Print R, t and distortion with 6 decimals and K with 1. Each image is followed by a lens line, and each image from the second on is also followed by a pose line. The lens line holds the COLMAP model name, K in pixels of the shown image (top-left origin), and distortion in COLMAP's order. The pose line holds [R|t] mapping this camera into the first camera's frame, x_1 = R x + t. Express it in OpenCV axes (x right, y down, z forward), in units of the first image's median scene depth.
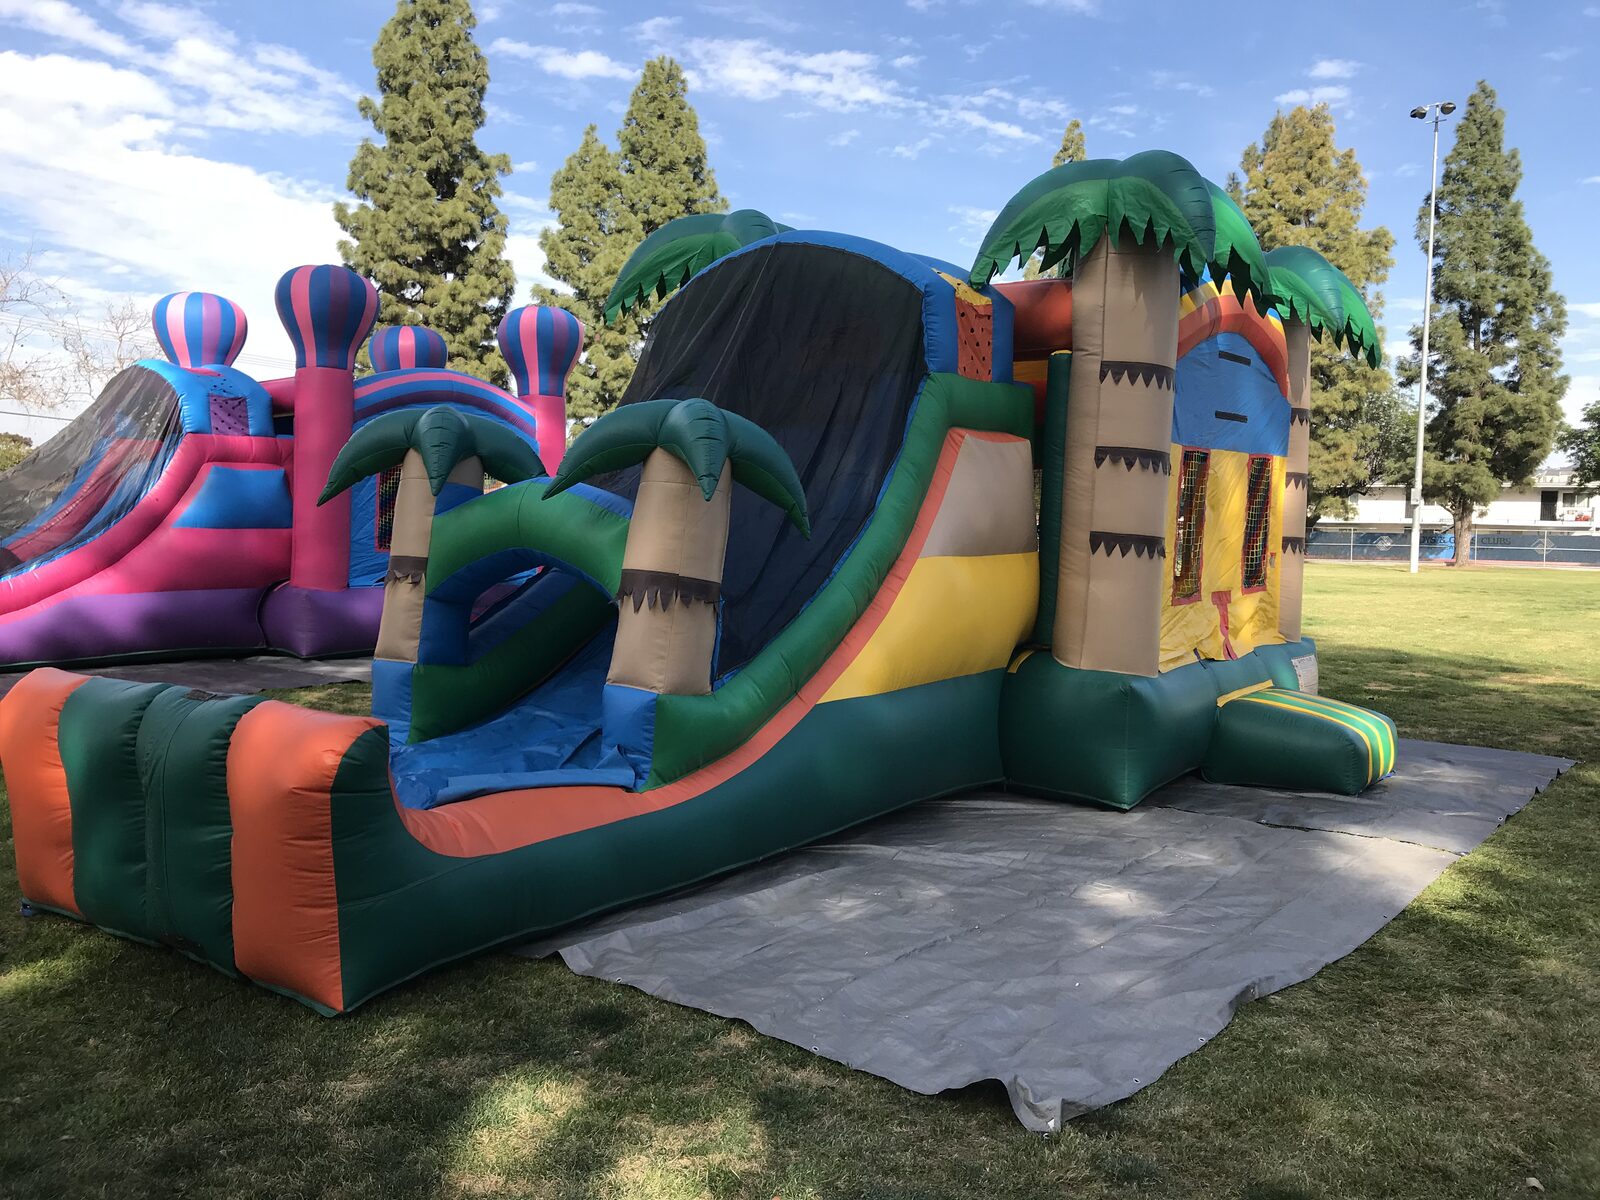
lens RADIAL K [[1333.0, 0, 771.2], [0, 1333.0, 613.3], [0, 0, 1]] dist [0.040254, -0.043781]
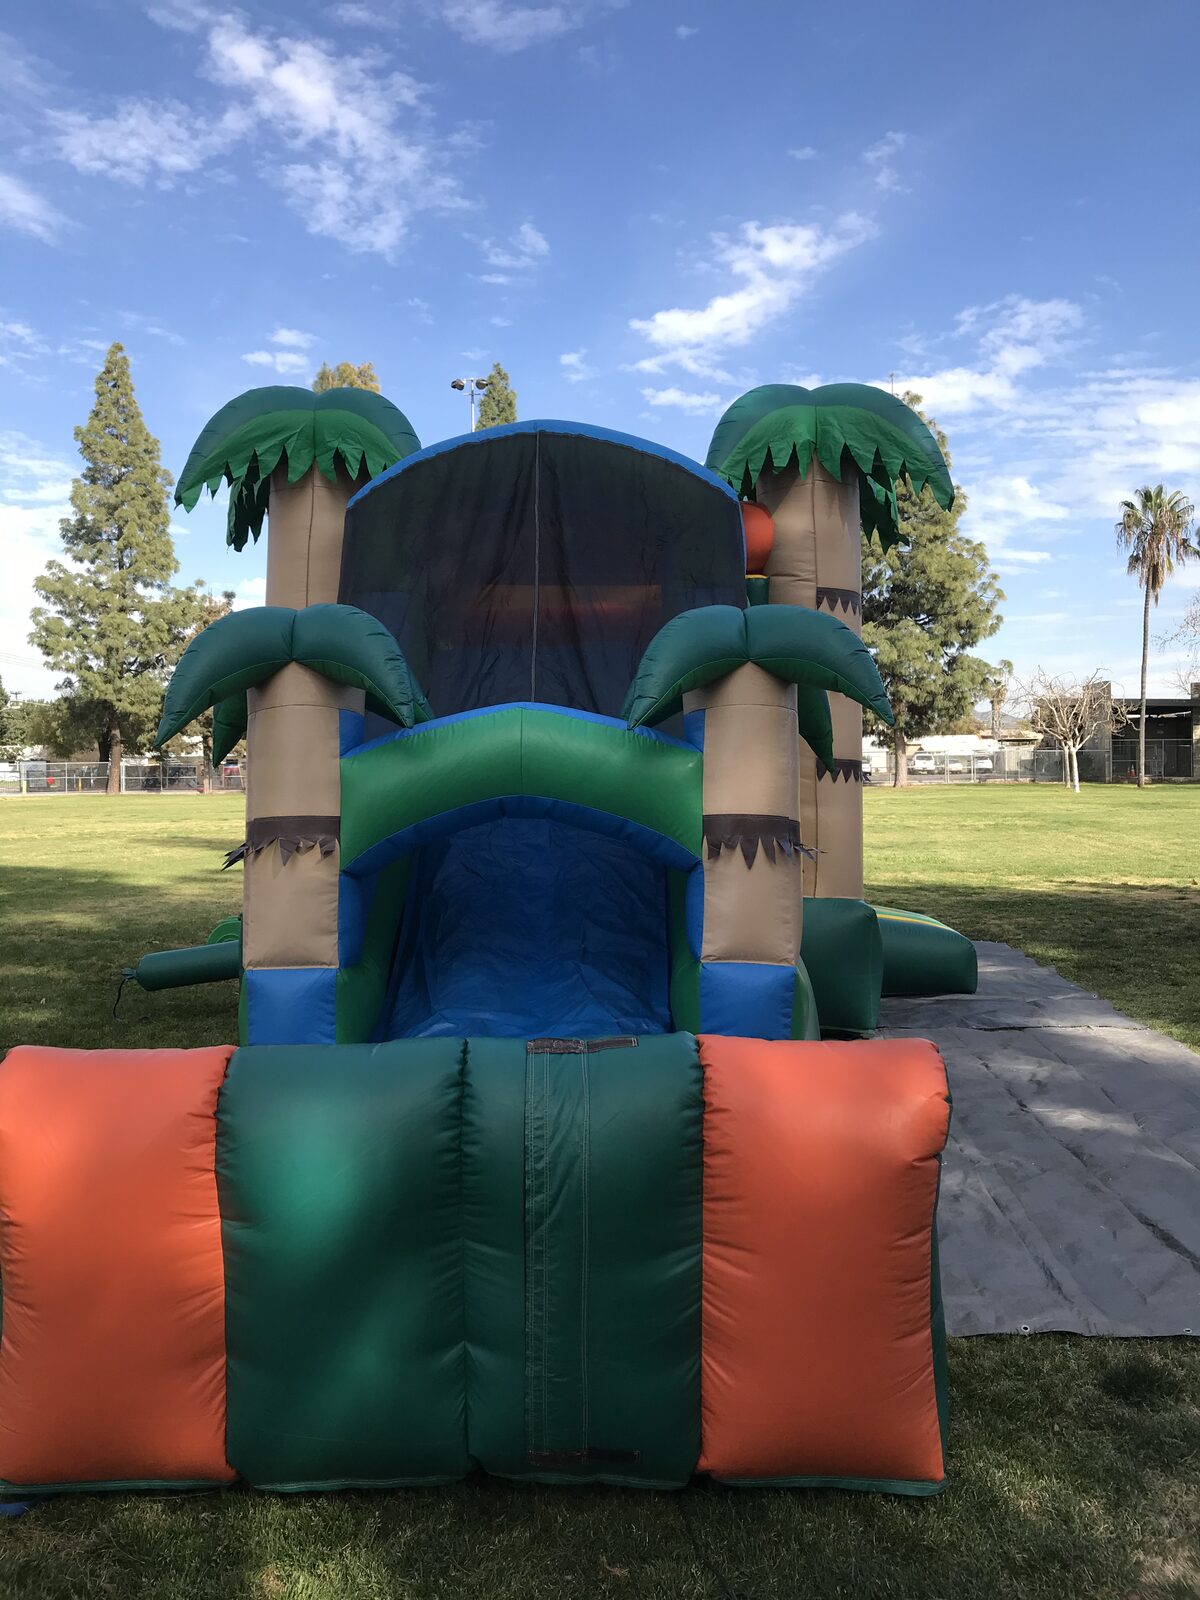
lens RADIAL K [[1333.0, 0, 597.8], [0, 1333.0, 790.4], [0, 0, 1]] dist [0.040254, -0.043781]
pose [[0.818429, -0.039494, 0.573249, -0.456338], [0.064127, 0.997681, -0.022819, -0.025215], [-0.571019, 0.055436, 0.819063, 0.285032]]
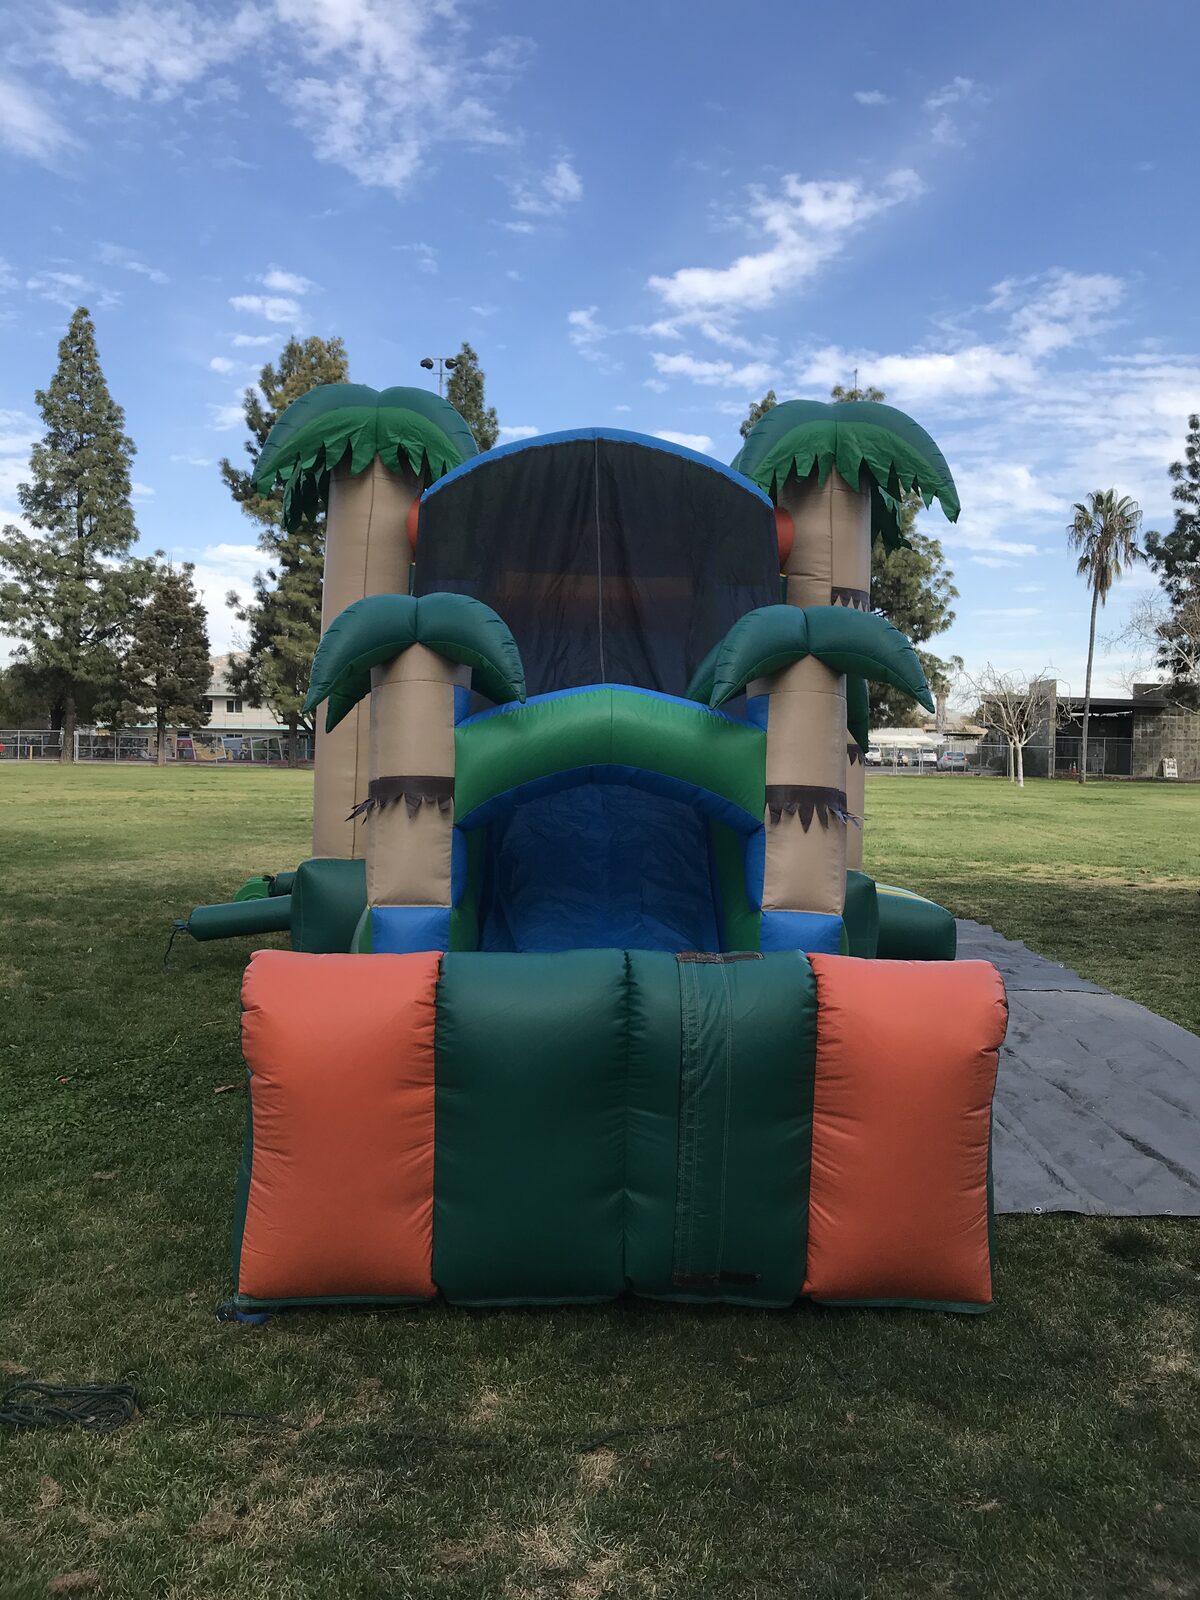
lens RADIAL K [[1333.0, 0, 600.8], [0, 1333.0, 797.5], [0, 0, 1]] dist [0.040254, -0.043781]
pose [[0.793975, -0.028333, 0.607290, -0.565405], [0.038135, 0.999267, -0.003237, -0.019382], [-0.606754, 0.025729, 0.794473, 0.247858]]
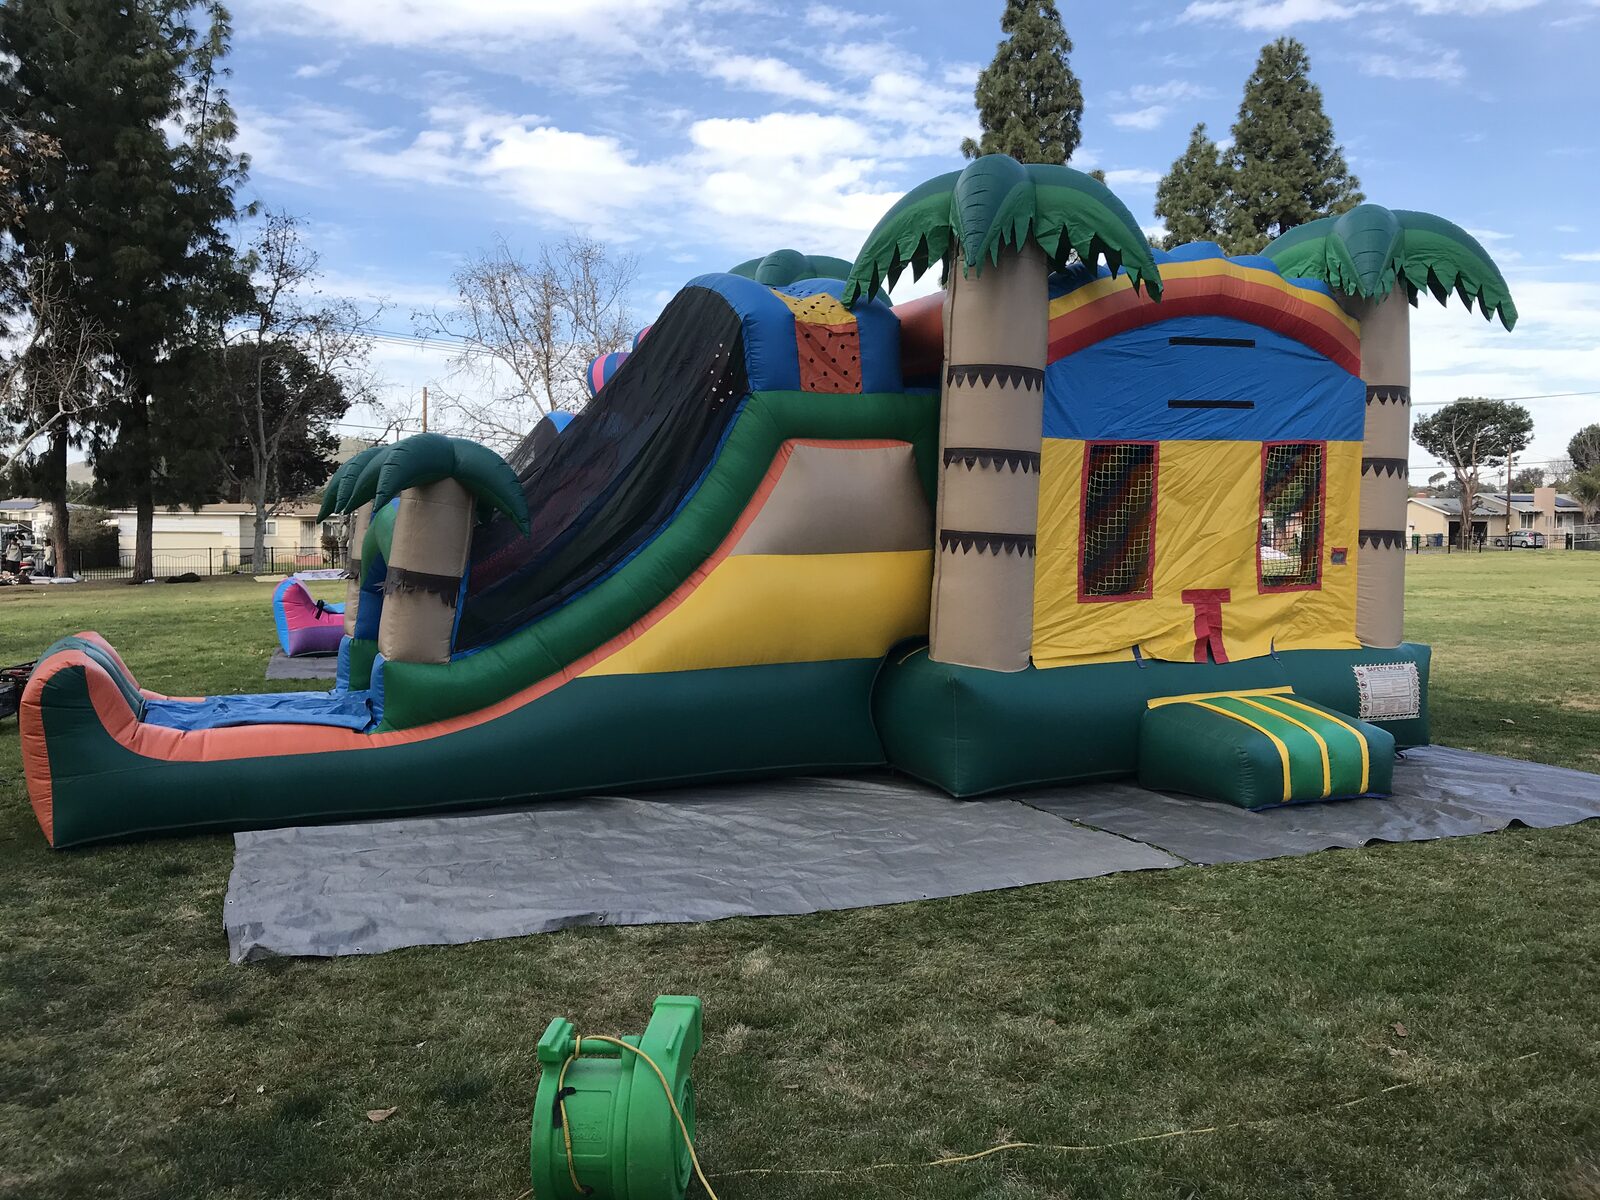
lens RADIAL K [[1333.0, 0, 794.3], [0, 1333.0, 631.1], [0, 0, 1]] dist [0.040254, -0.043781]
pose [[0.870076, 0.012734, -0.492753, 0.648088], [-0.011344, 0.999919, 0.005809, 0.013164], [0.492787, 0.000536, 0.870150, 0.033875]]
